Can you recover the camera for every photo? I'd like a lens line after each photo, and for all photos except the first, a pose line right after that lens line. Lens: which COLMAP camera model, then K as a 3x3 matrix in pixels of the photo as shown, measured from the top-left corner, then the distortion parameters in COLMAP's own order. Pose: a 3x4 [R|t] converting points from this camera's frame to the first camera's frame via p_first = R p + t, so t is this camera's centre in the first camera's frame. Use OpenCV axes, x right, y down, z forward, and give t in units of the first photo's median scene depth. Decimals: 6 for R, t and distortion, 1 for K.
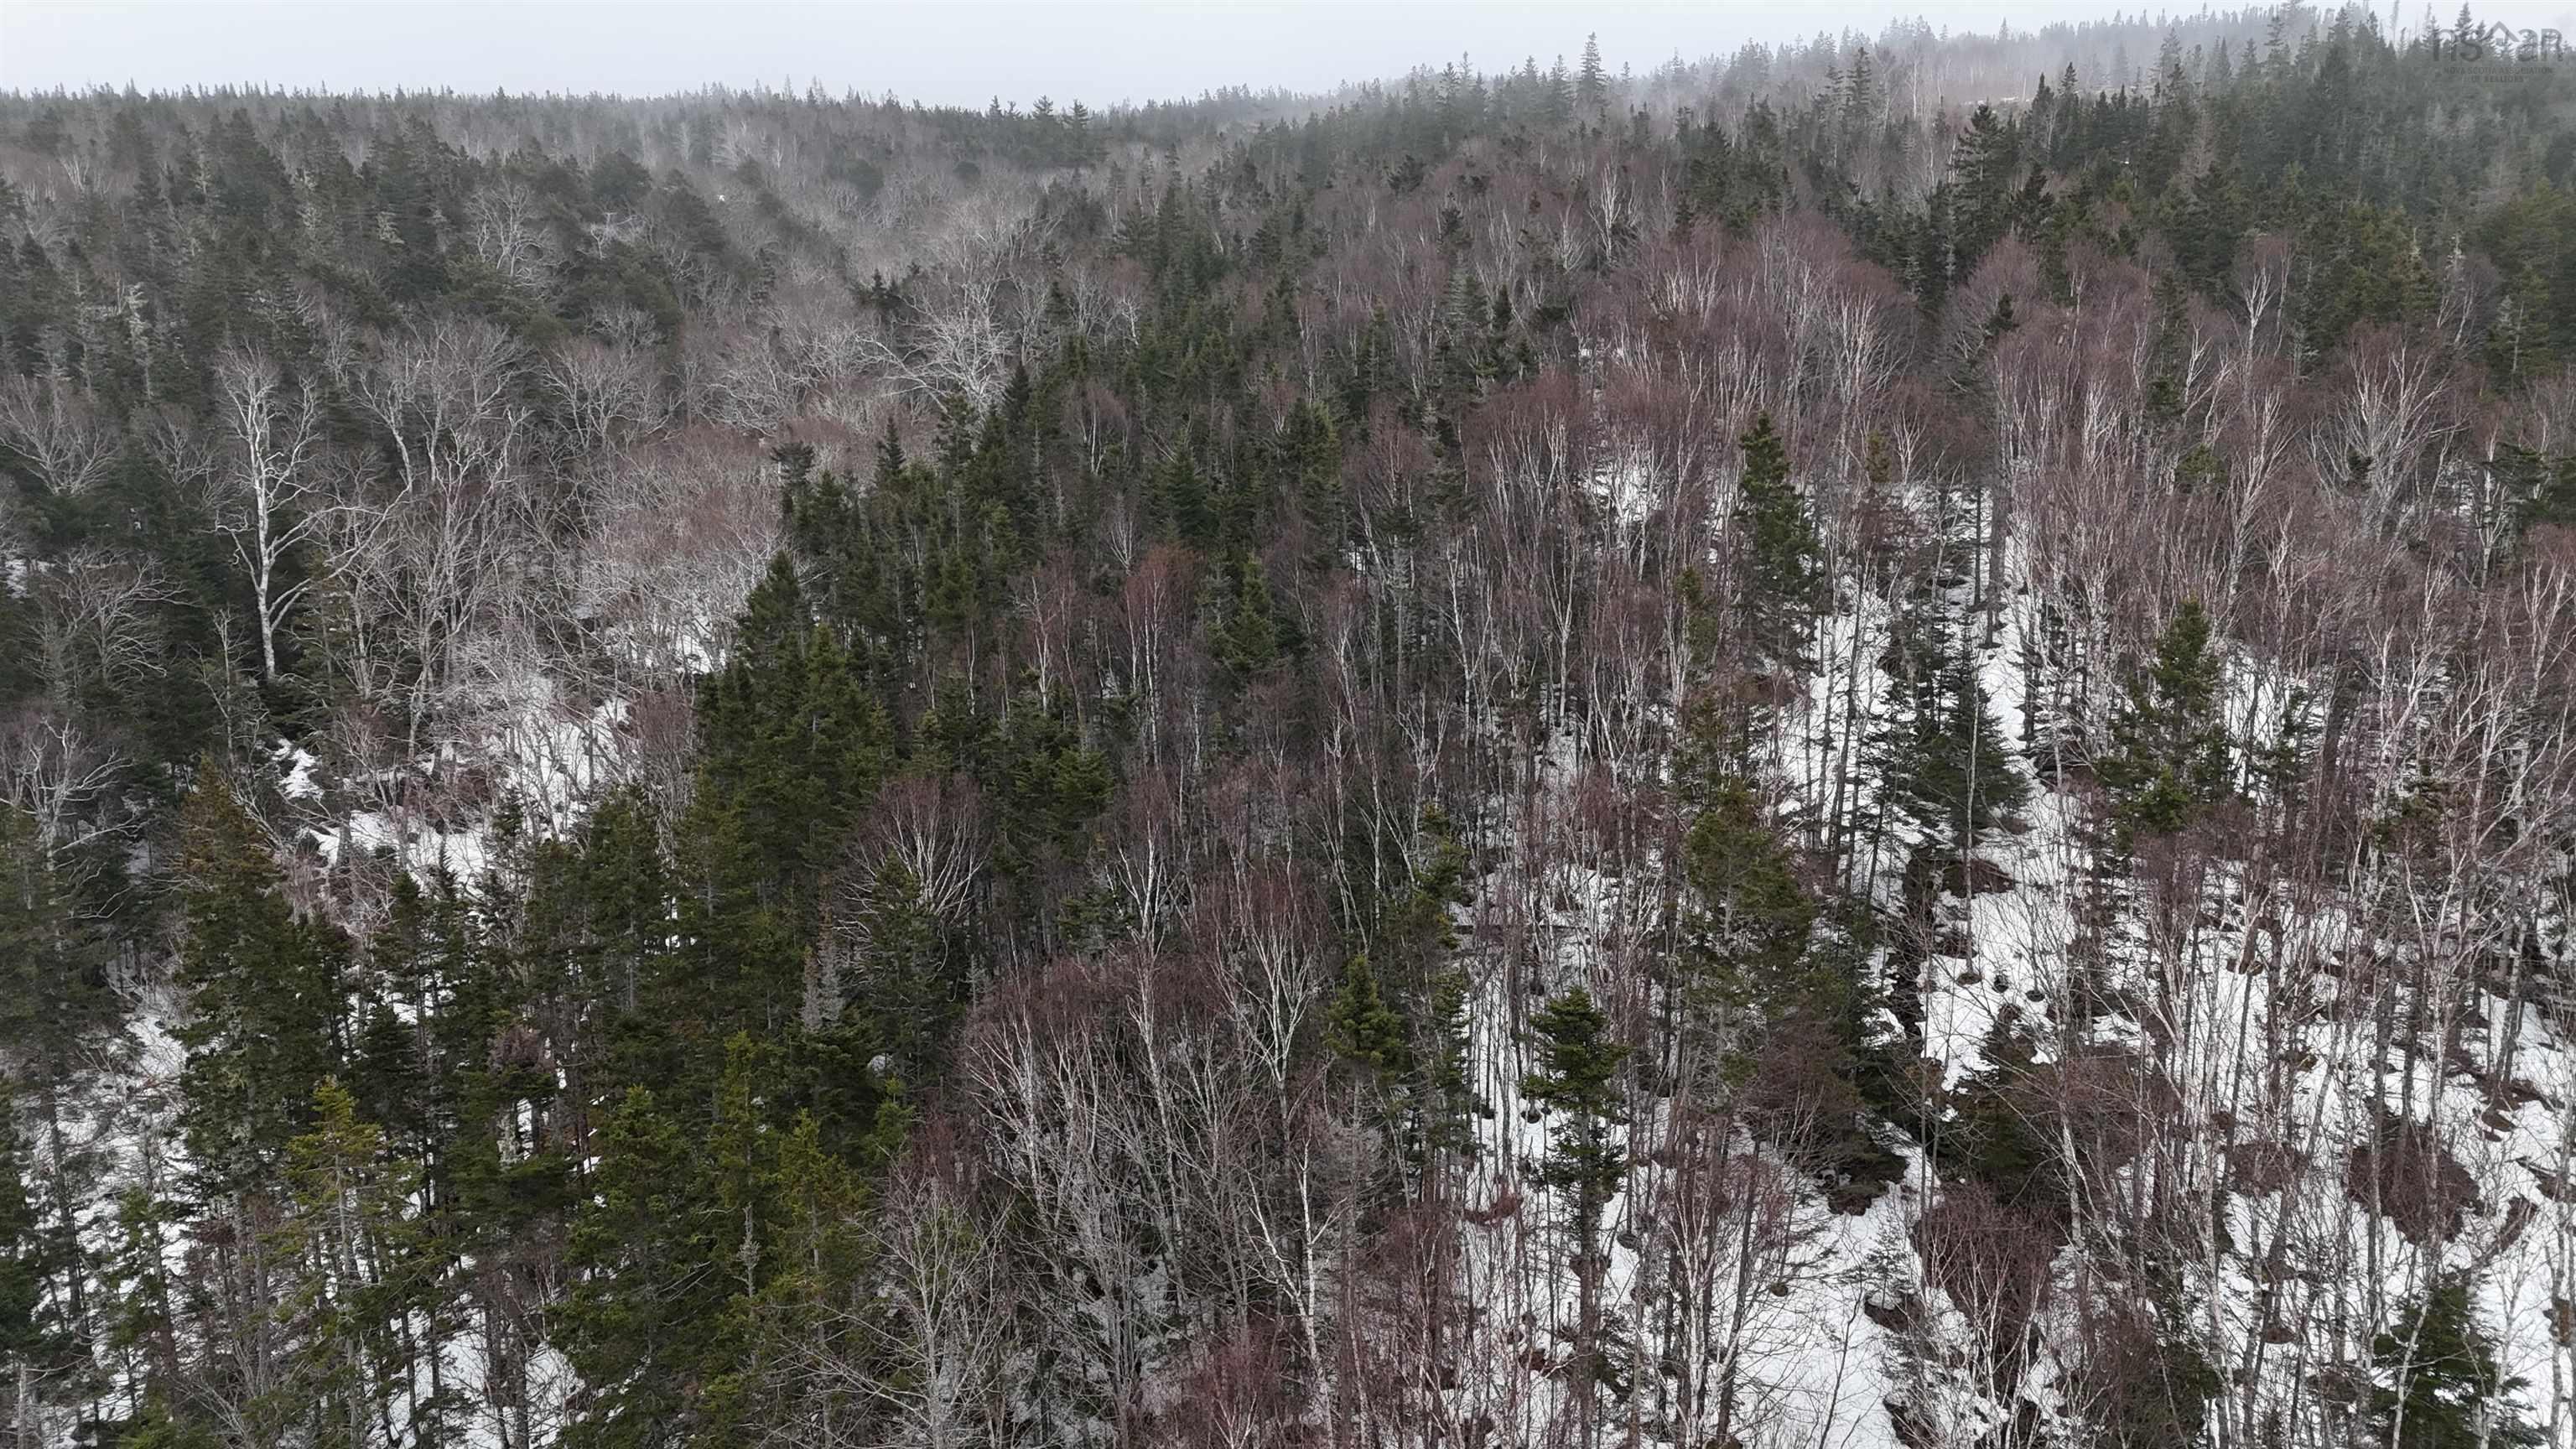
lens RADIAL K [[1858.1, 0, 1306.3], [0, 1858.1, 728.2], [0, 0, 1]] dist [0.088628, -0.094654]
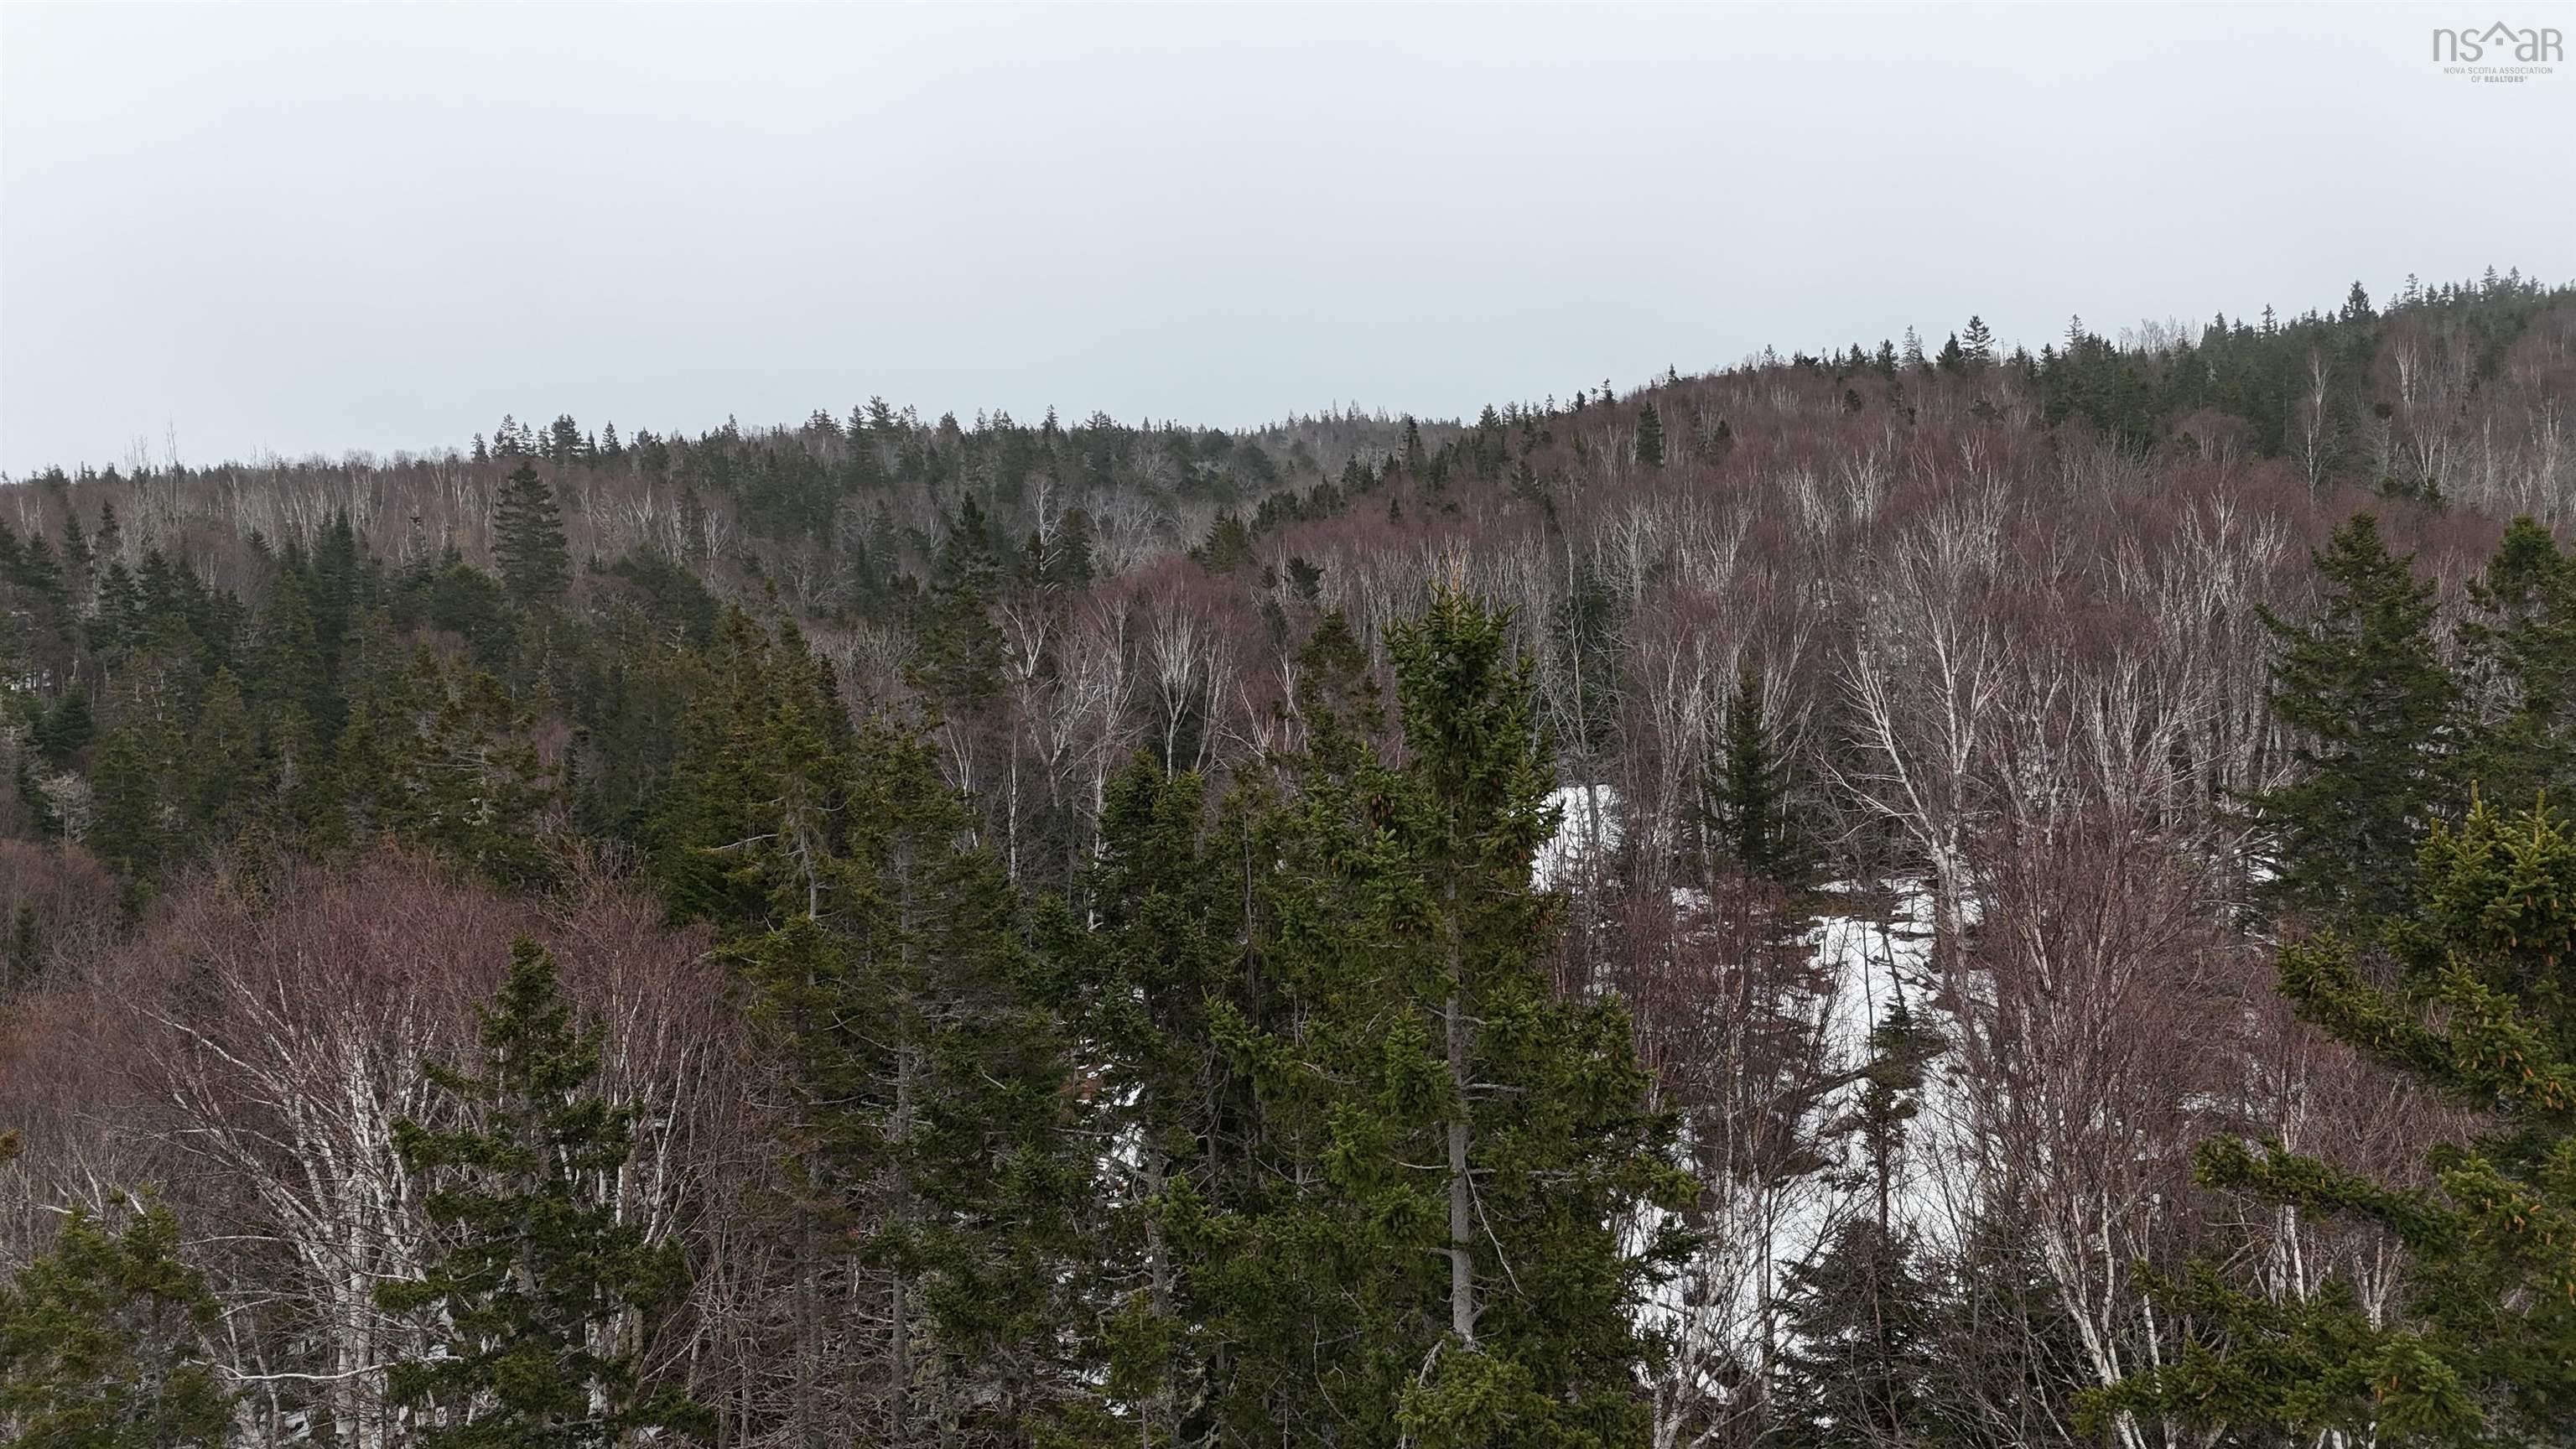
lens RADIAL K [[1863.9, 0, 1310.1], [0, 1863.9, 728.1], [0, 0, 1]] dist [0.093082, -0.109417]
pose [[0.957901, -0.002744, -0.287086, 0.281316], [-0.048947, 0.983754, -0.172721, 0.369383], [0.282896, 0.179502, 0.942204, -0.718520]]
